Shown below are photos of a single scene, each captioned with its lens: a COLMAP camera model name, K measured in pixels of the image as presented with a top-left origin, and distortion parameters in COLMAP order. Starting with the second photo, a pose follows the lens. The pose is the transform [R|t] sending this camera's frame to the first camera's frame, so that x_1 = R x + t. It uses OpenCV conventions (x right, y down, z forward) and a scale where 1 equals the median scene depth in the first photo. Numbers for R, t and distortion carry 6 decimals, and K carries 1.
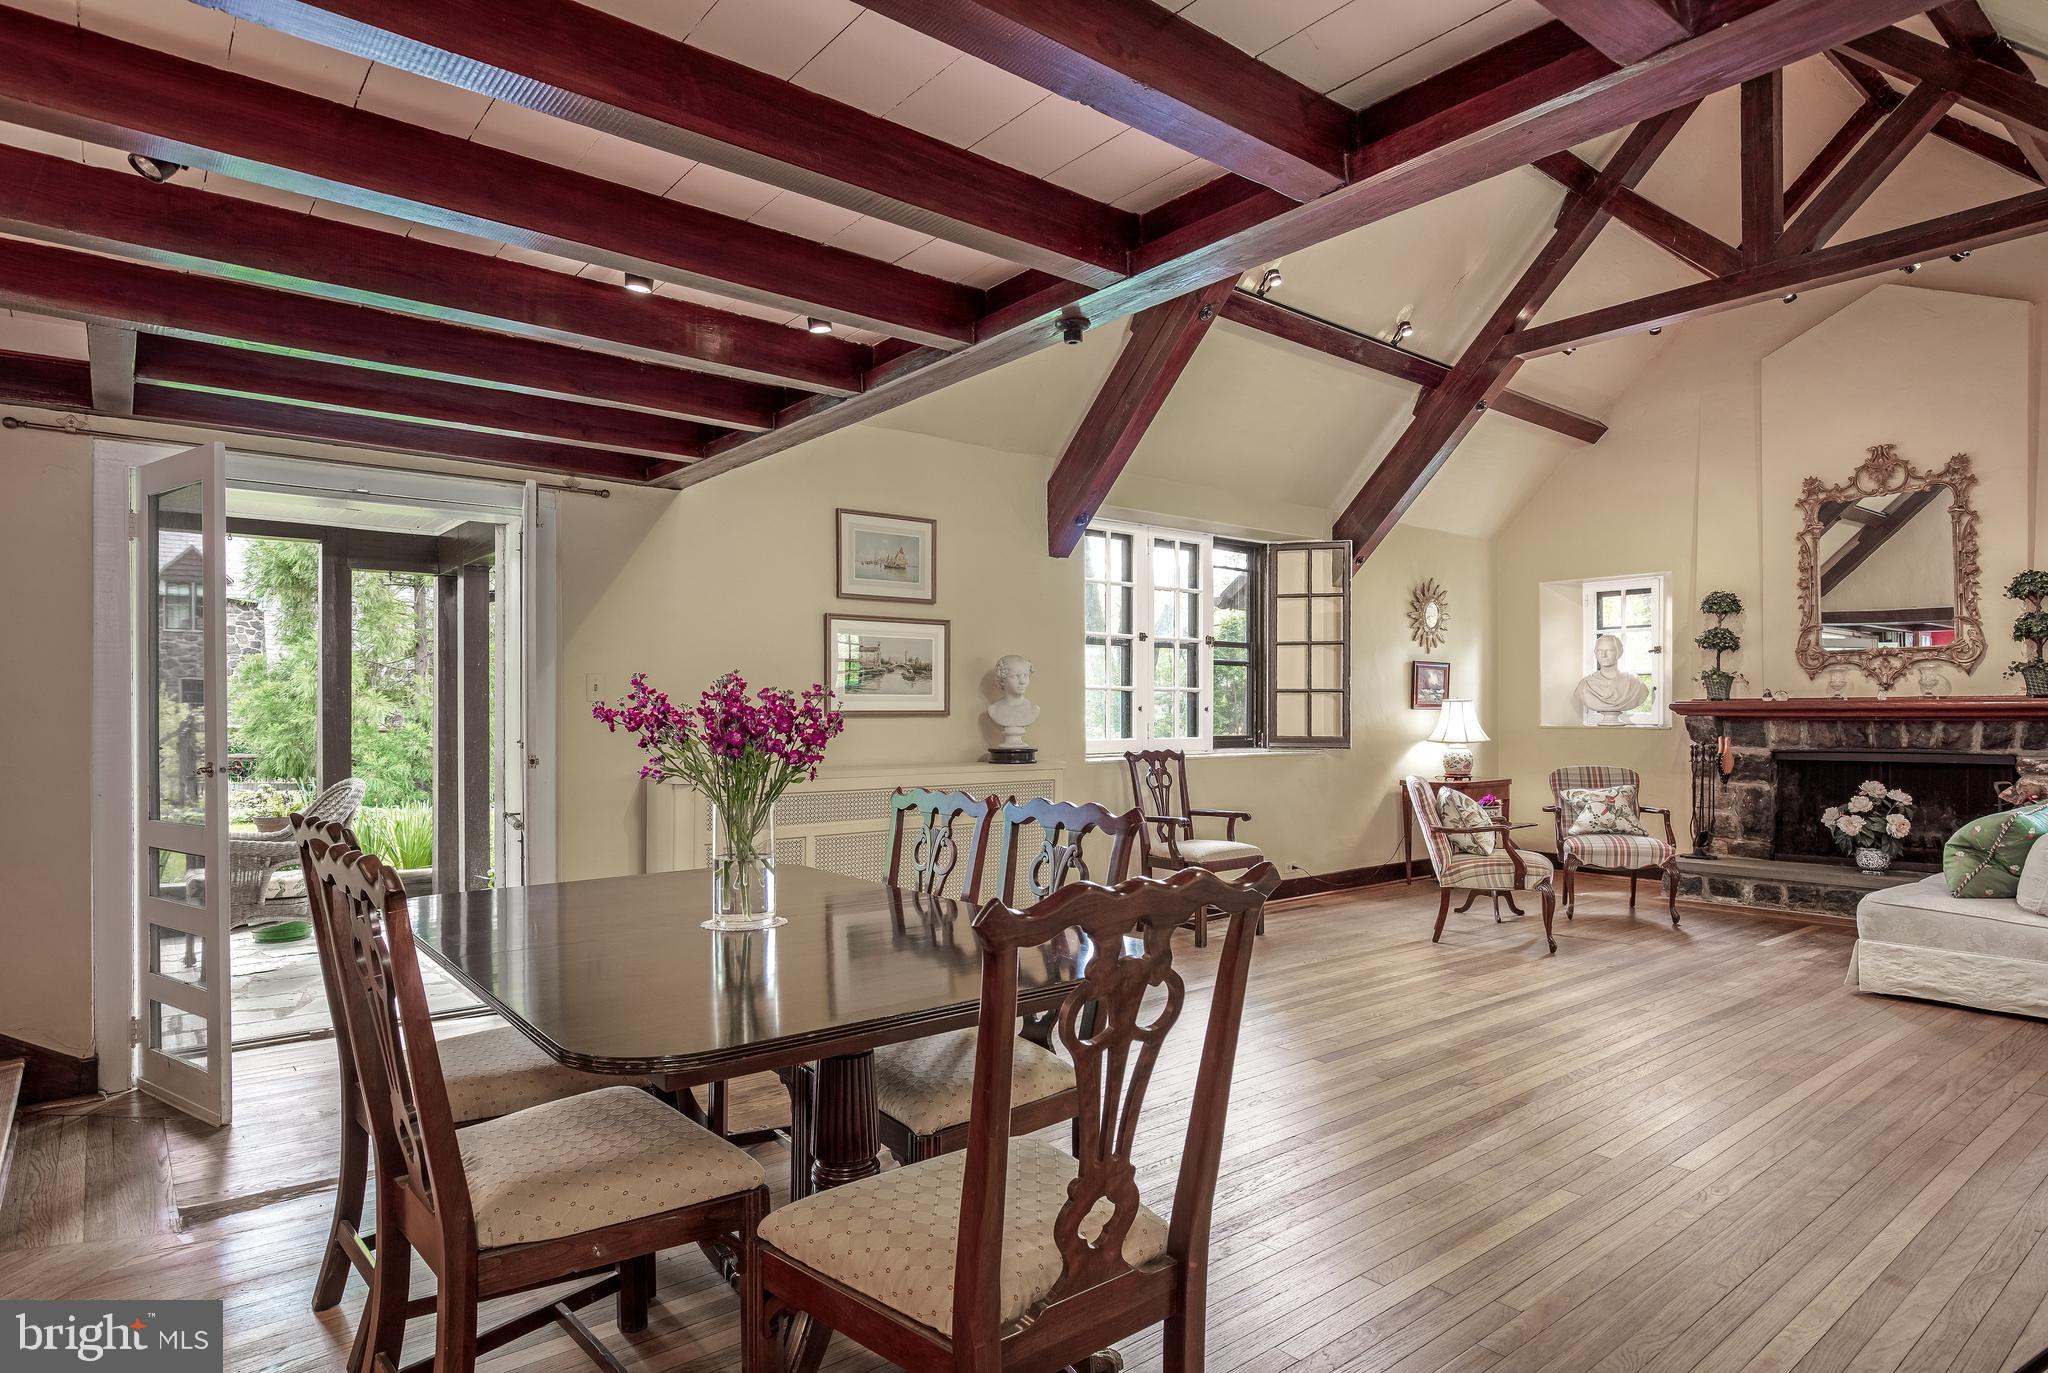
lens RADIAL K [[1086.7, 0, 988.8], [0, 1086.7, 709.9], [0, 0, 1]] dist [-0.000548, 0.002509]
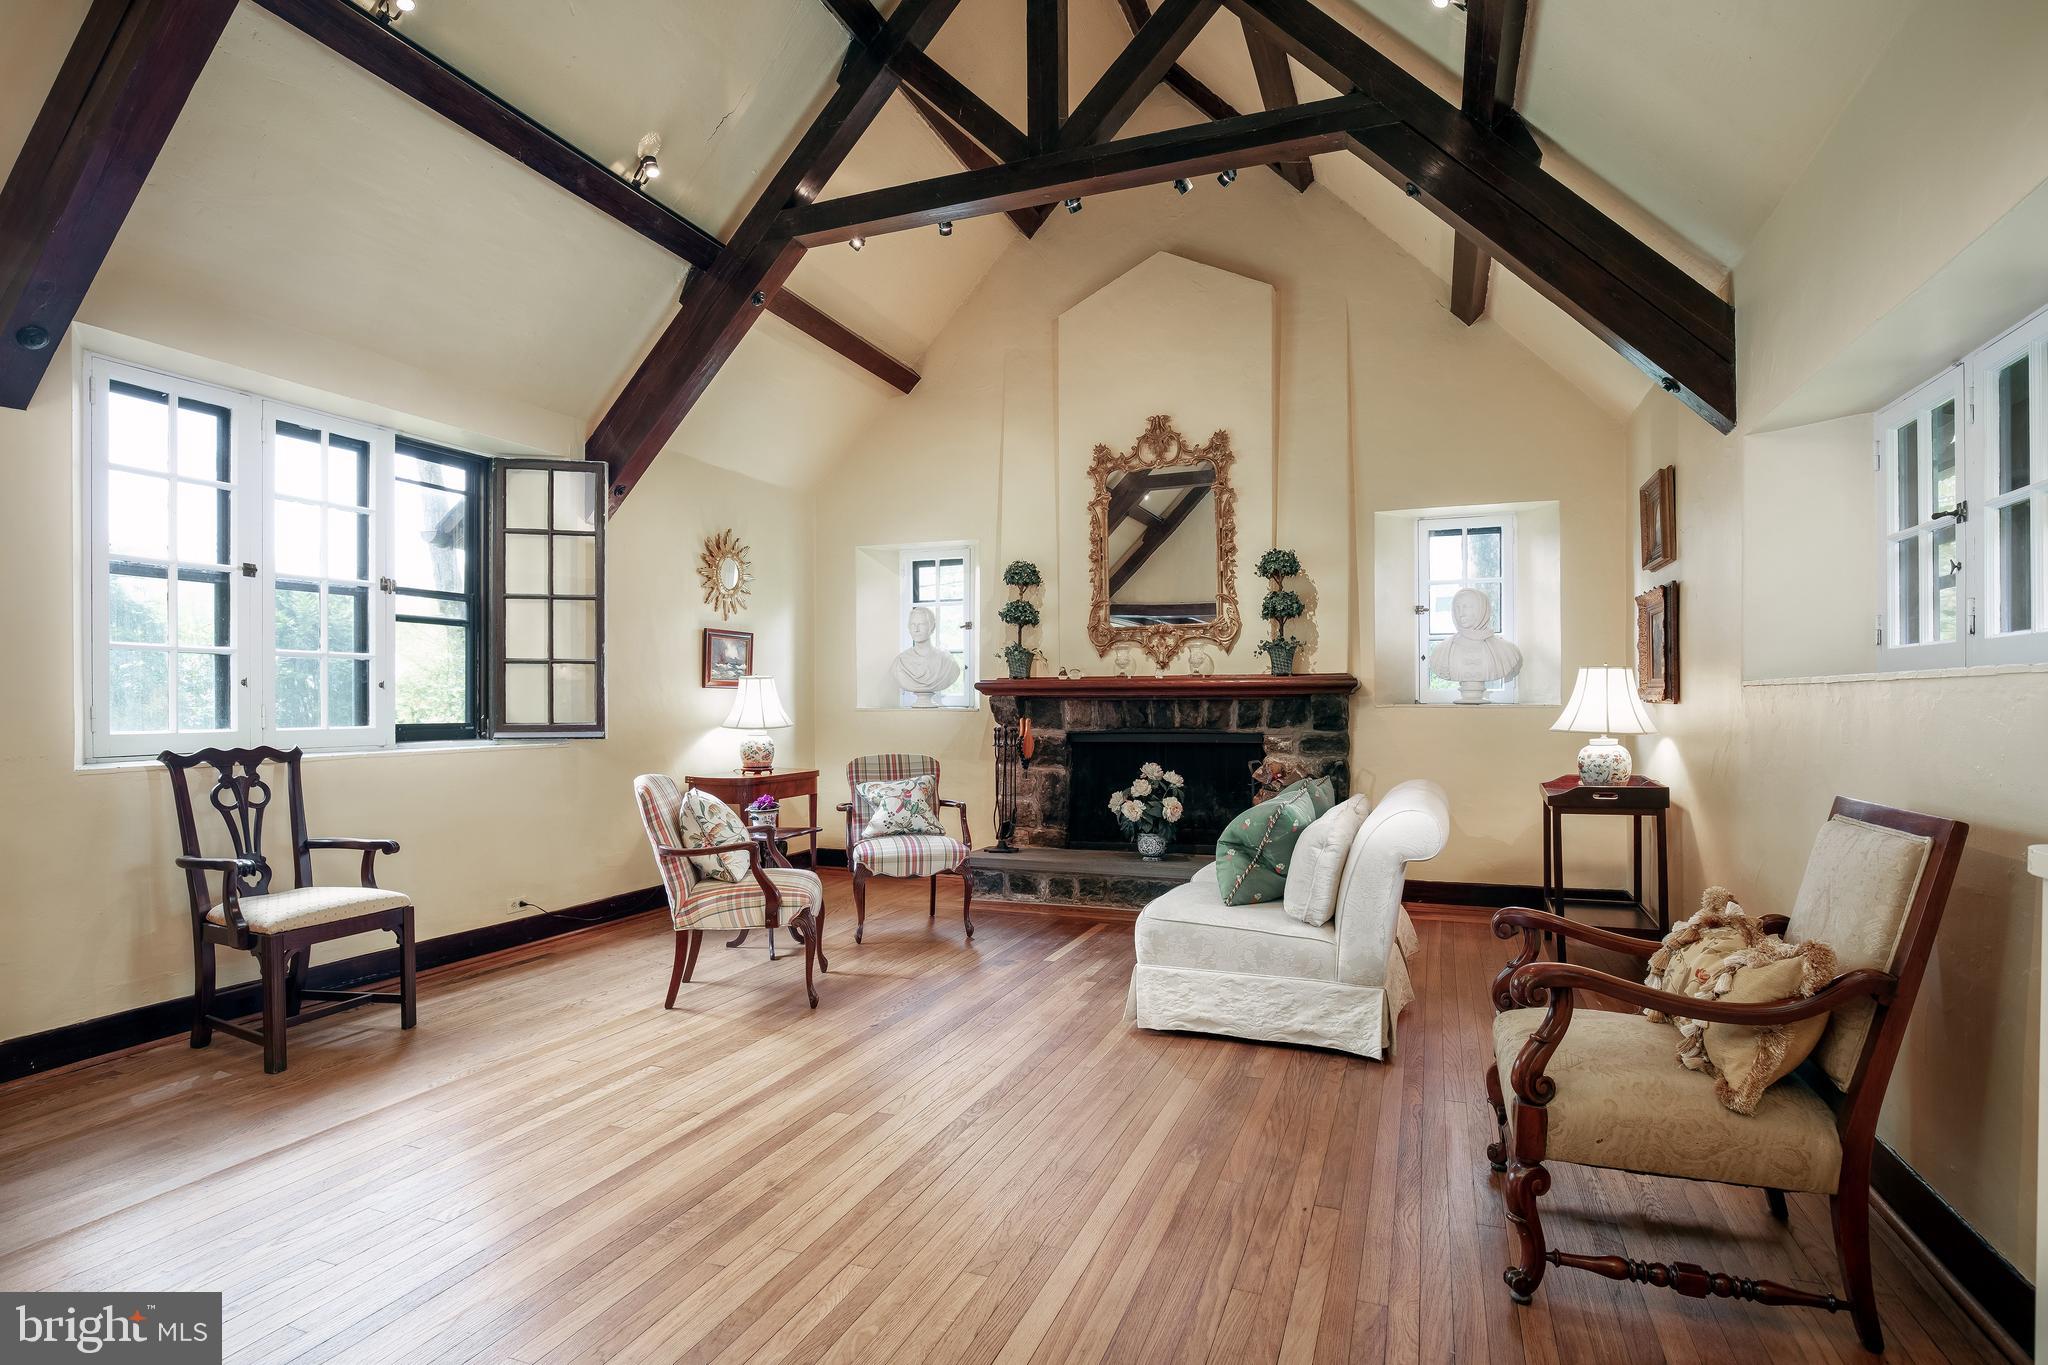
lens RADIAL K [[1086.7, 0, 953.7], [0, 1086.7, 700.1], [0, 0, 1]] dist [-0.000548, 0.002509]
pose [[0.877236, -0.000996, 0.480059, 0.201057], [0.000089, 0.999998, 0.001912, 0.008283], [-0.480060, -0.001635, 0.877234, 0.244784]]
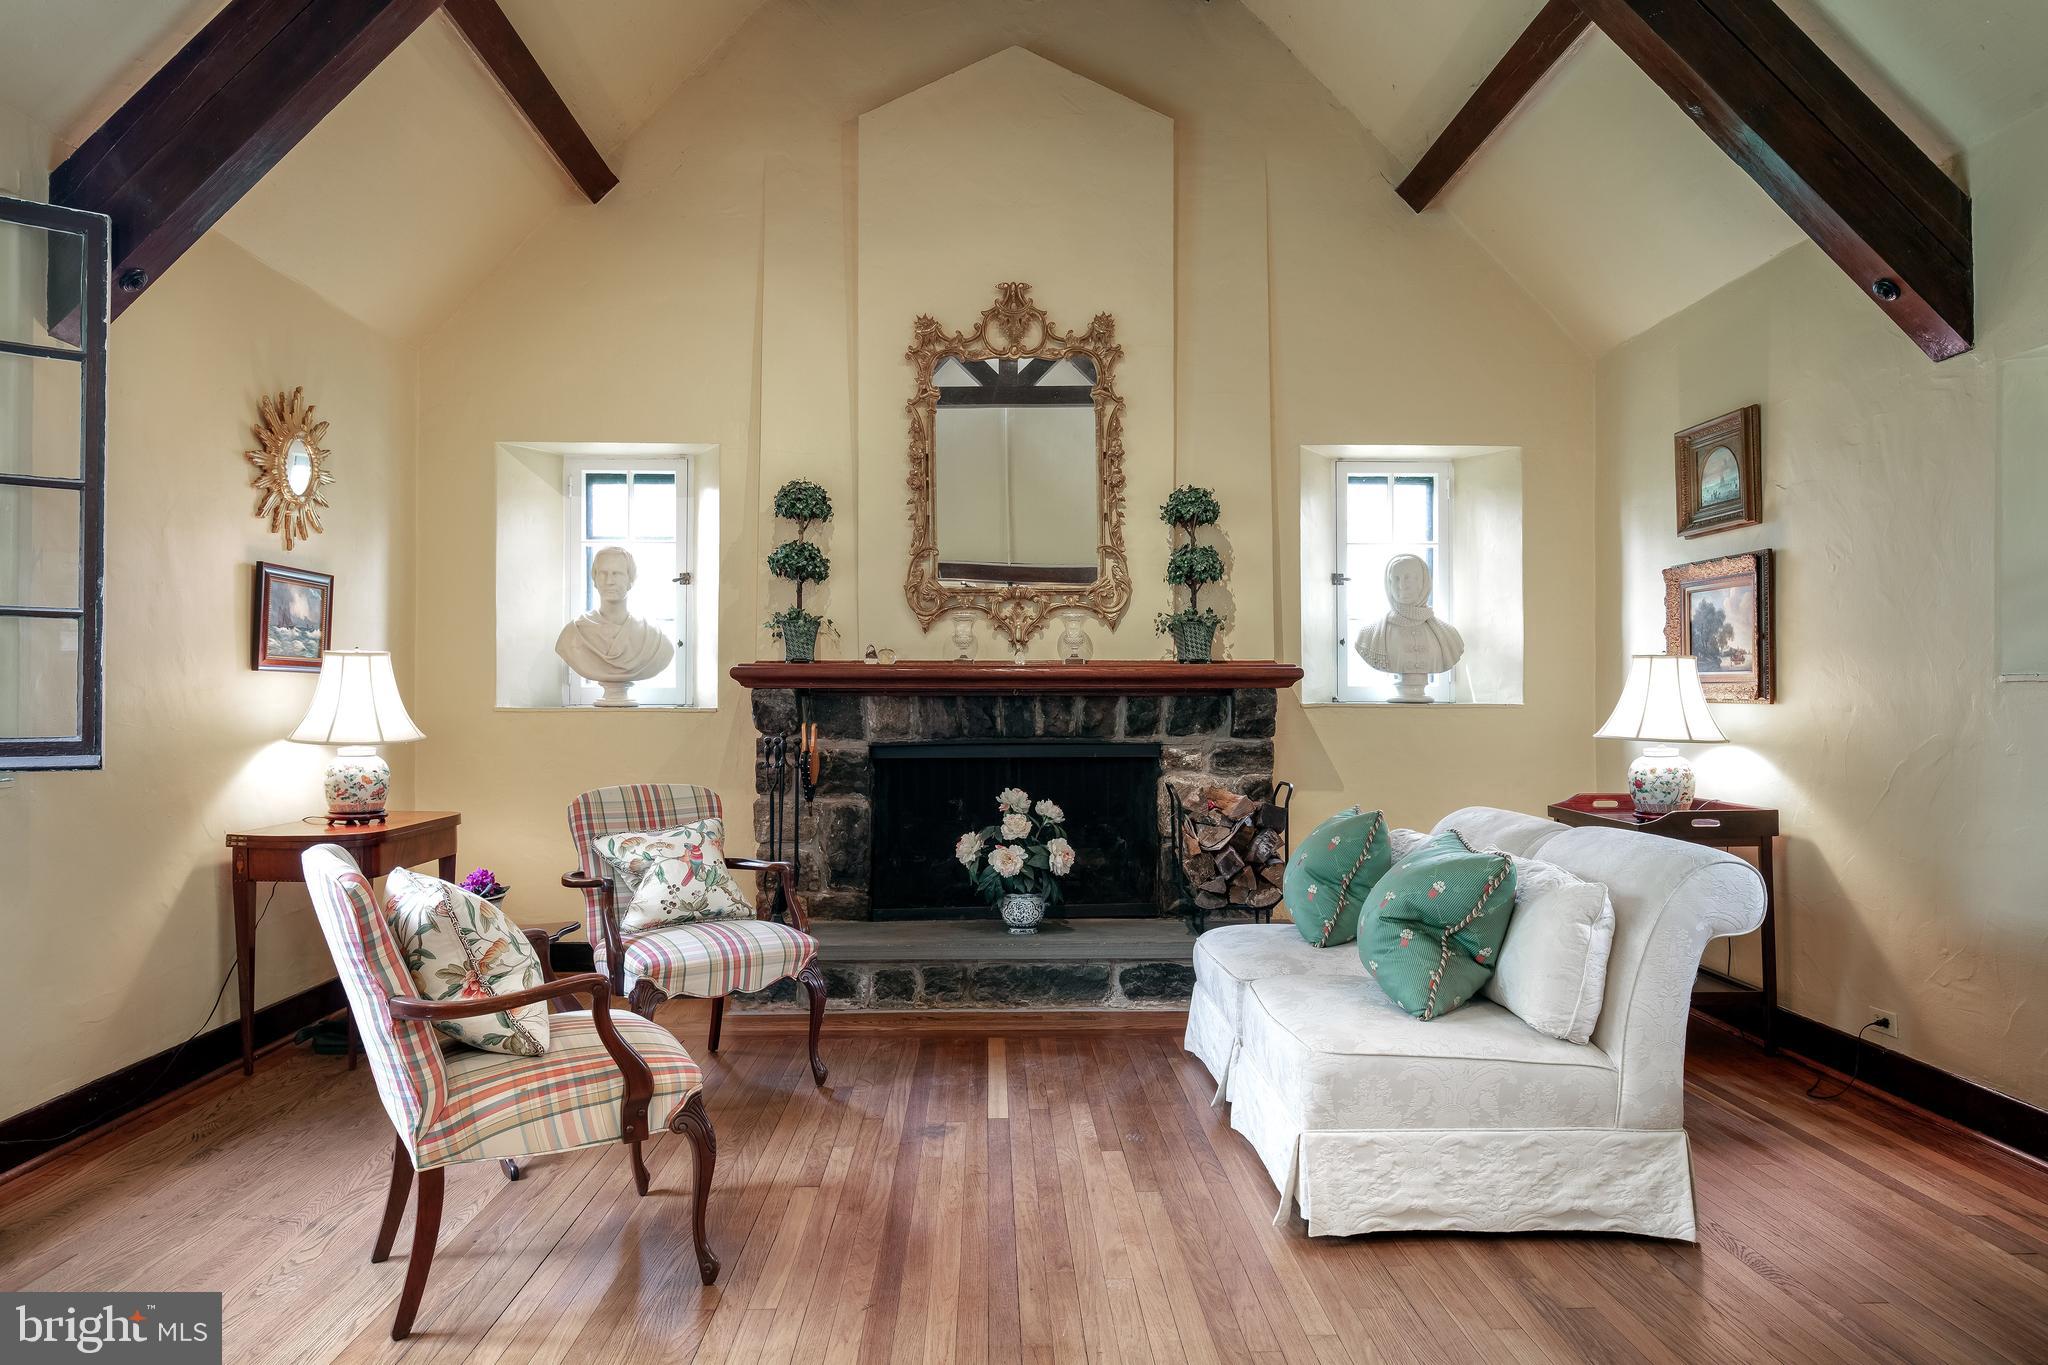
lens RADIAL K [[1384.1, 0, 1034.8], [0, 1384.1, 682.6], [0, 0, 1]] dist [0.008495, -0.008254]
pose [[0.594662, 0.009871, 0.803915, 0.152686], [-0.004529, 0.999950, -0.008928, 0.009440], [-0.803963, 0.001669, 0.594677, 0.500143]]
